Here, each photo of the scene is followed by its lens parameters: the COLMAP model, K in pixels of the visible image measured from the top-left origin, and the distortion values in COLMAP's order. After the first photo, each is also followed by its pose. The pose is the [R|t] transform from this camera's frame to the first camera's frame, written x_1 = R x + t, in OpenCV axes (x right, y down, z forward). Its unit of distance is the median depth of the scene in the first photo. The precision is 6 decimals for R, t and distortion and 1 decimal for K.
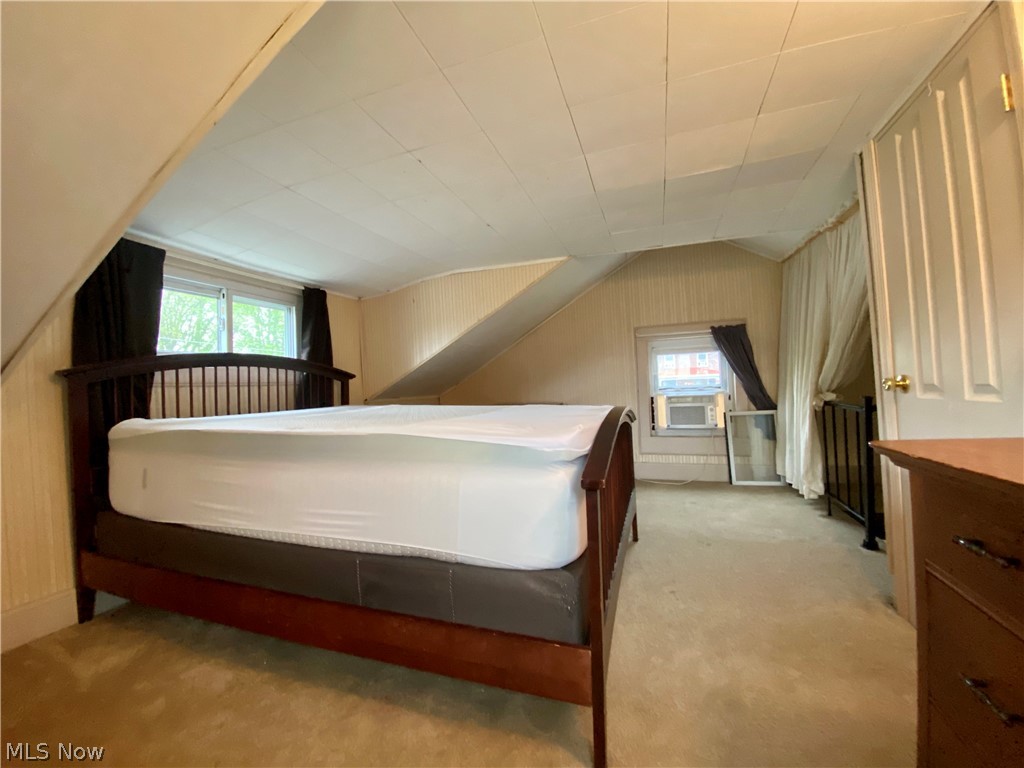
lens RADIAL K [[412.9, 0, 505.1], [0, 412.9, 379.5], [0, 0, 1]] dist [-0.001835, -0.001098]
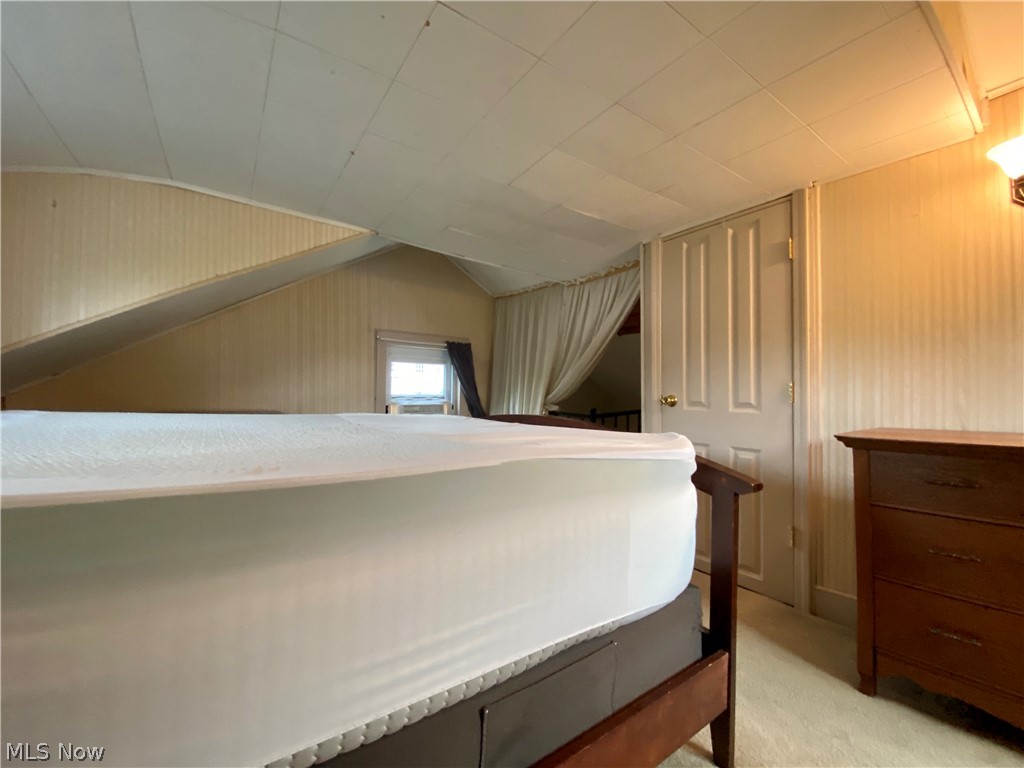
lens RADIAL K [[412.9, 0, 510.1], [0, 412.9, 381.0], [0, 0, 1]] dist [-0.001835, -0.001098]
pose [[0.580796, 0.071205, 0.810929, -0.272082], [-0.054317, 0.997337, -0.048670, 0.018990], [-0.812235, -0.015780, 0.583117, 0.242165]]
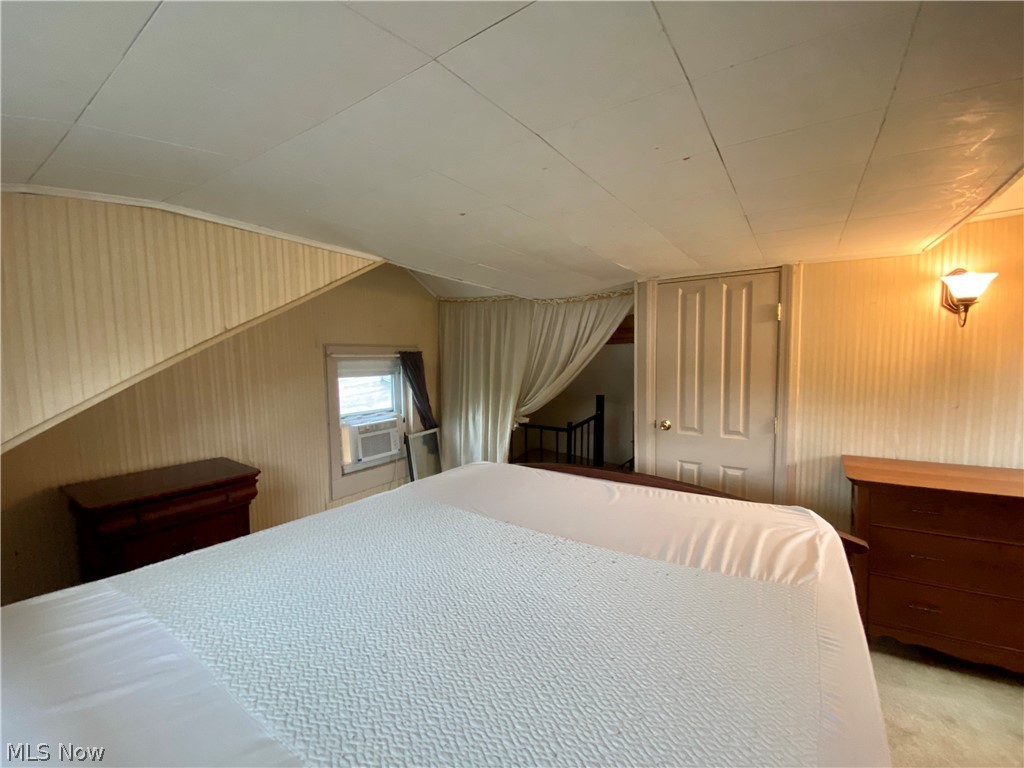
lens RADIAL K [[412.9, 0, 511.4], [0, 412.9, 383.6], [0, 0, 1]] dist [-0.001835, -0.001098]
pose [[0.257127, -0.029429, 0.965930, -0.393864], [-0.017808, 0.999222, 0.035184, -0.092074], [-0.966214, -0.026248, 0.256402, 0.493157]]
